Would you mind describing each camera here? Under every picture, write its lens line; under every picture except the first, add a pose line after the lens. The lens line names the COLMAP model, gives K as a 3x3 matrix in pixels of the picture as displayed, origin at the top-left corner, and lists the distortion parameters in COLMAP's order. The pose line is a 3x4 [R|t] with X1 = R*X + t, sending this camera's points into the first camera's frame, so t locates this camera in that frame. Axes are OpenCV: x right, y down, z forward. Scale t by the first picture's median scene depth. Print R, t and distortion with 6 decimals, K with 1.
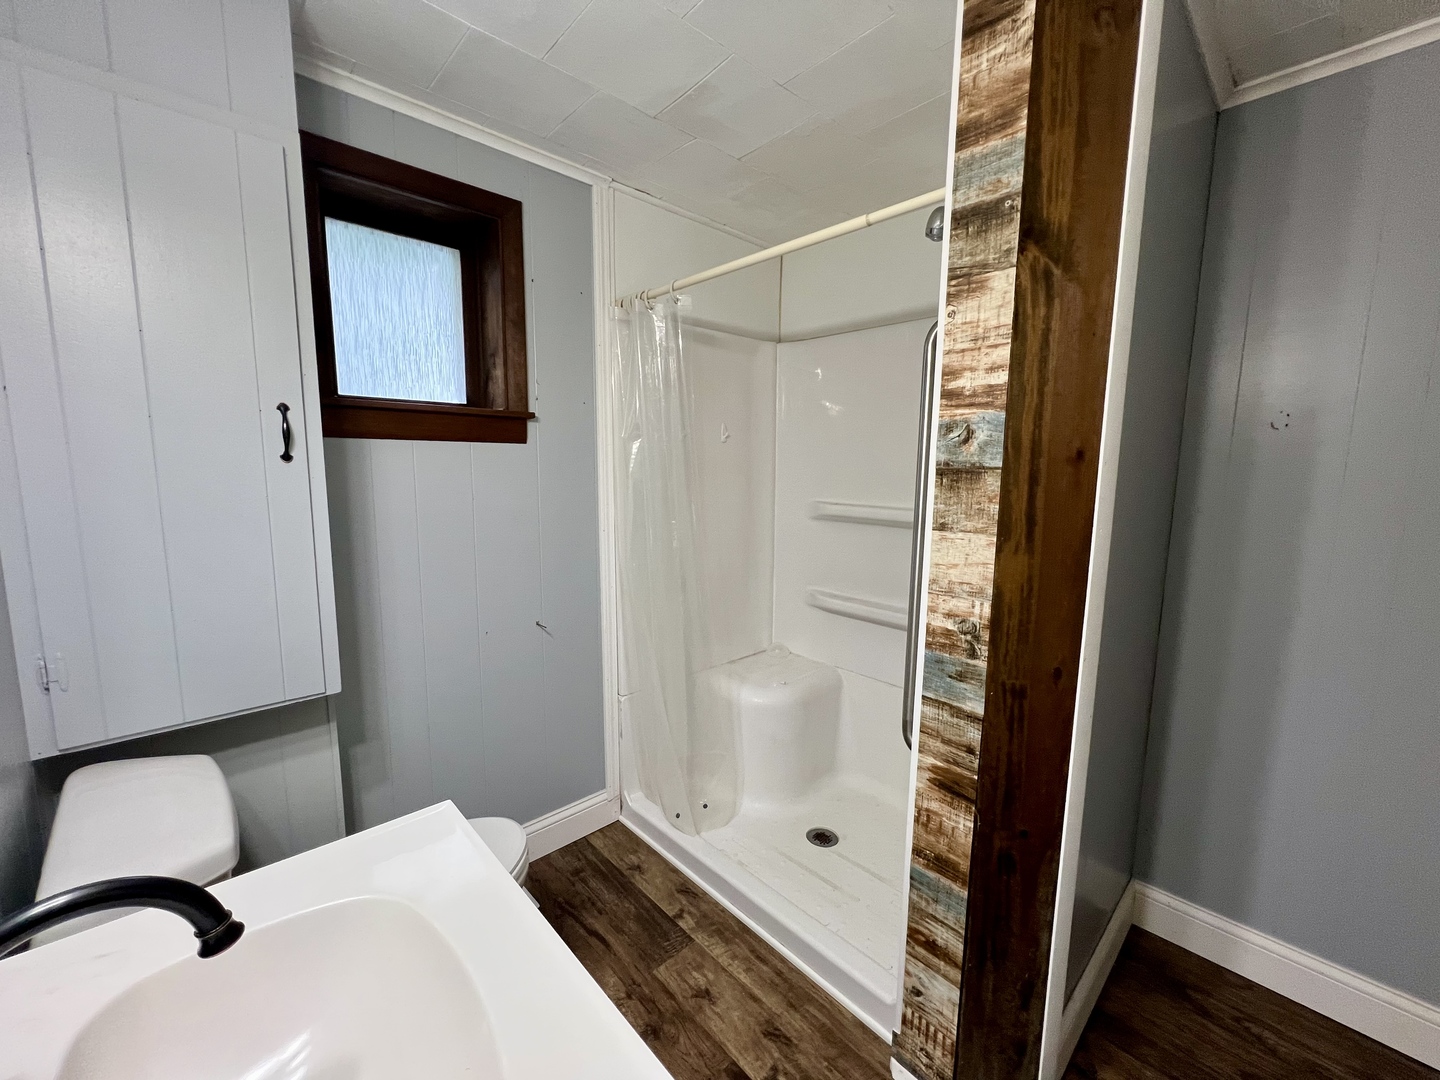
lens RADIAL K [[577.5, 0, 721.3], [0, 577.5, 539.2], [0, 0, 1]] dist [-0.001818, 0.000180]
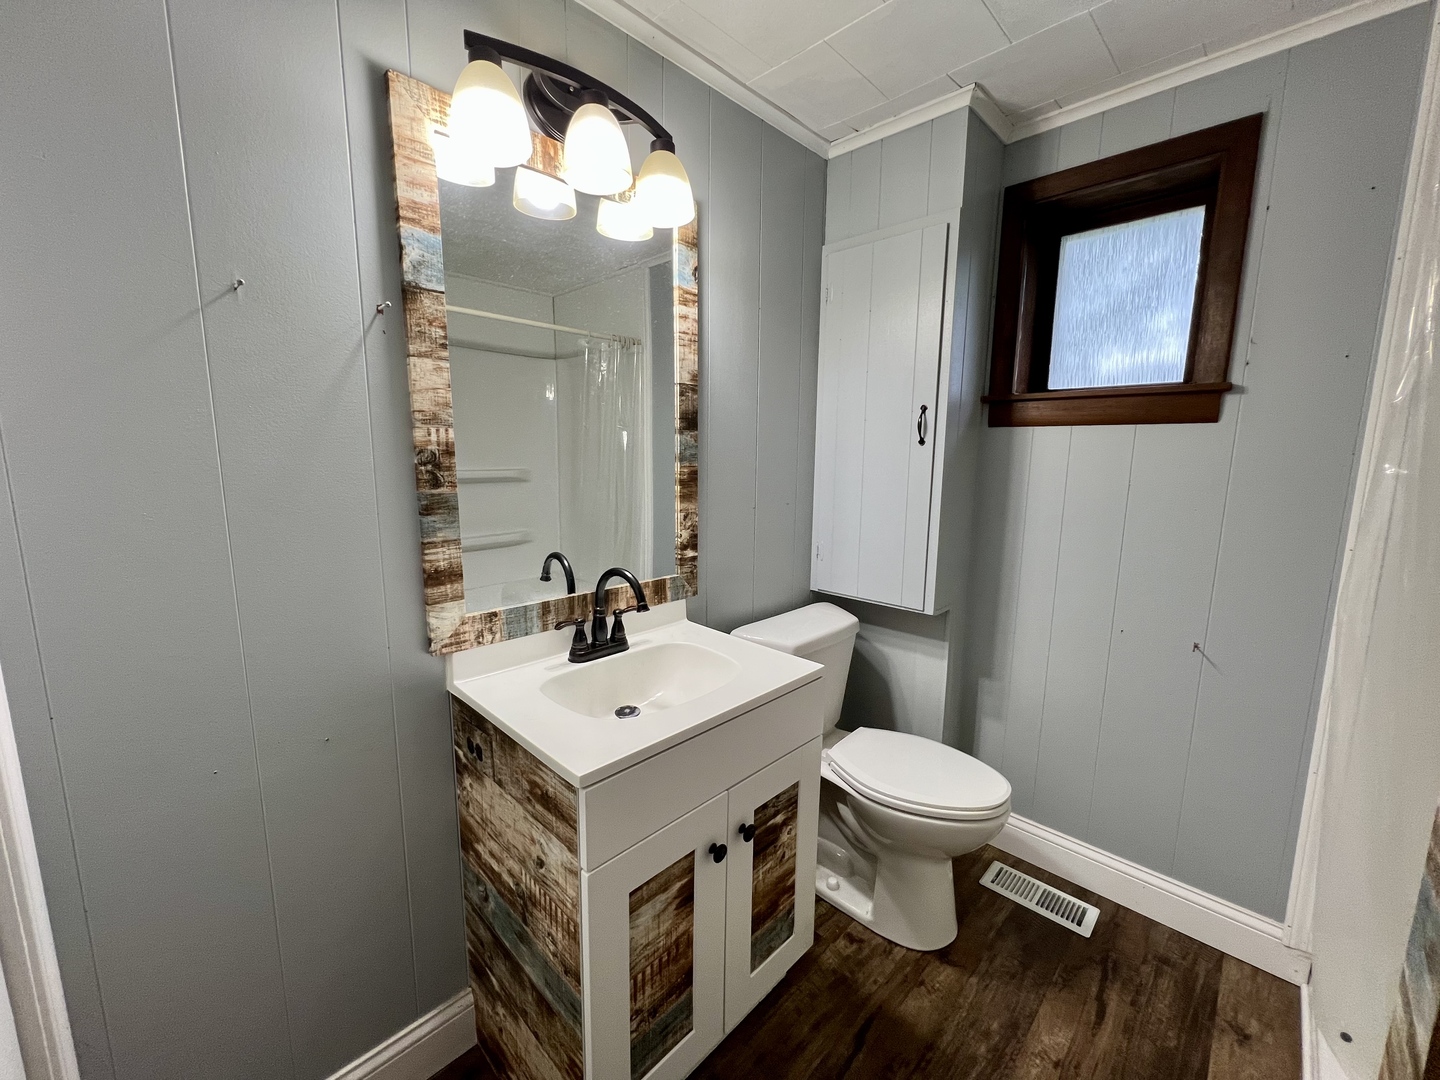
lens RADIAL K [[572.6, 0, 720.0], [0, 572.6, 540.0], [0, 0, 1]] dist [-0.002118, -0.000107]
pose [[0.045892, 0.141078, -0.988934, 0.538318], [-0.141123, 0.980964, 0.133392, -0.015559], [0.988928, 0.133440, 0.064927, 0.339259]]
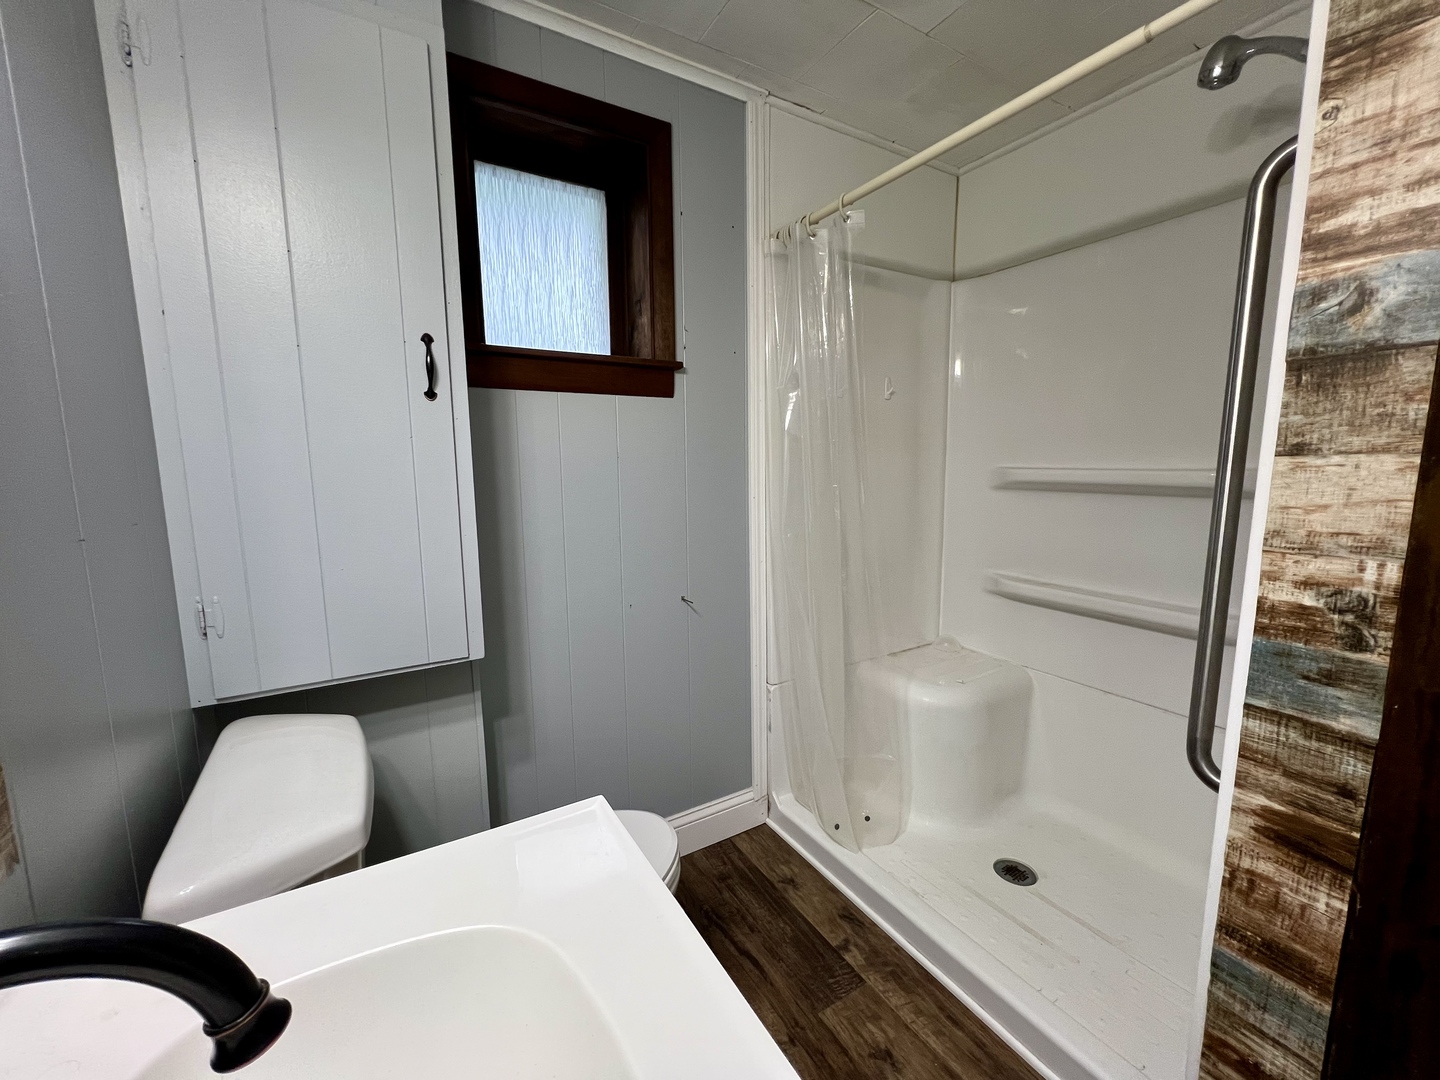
lens RADIAL K [[577.5, 0, 721.3], [0, 577.5, 539.2], [0, 0, 1]] dist [-0.001818, 0.000180]
pose [[0.977815, 0.007741, -0.209328, -0.089682], [-0.006758, 0.999963, 0.005410, 0.060458], [0.209362, -0.003875, 0.977831, 0.161975]]
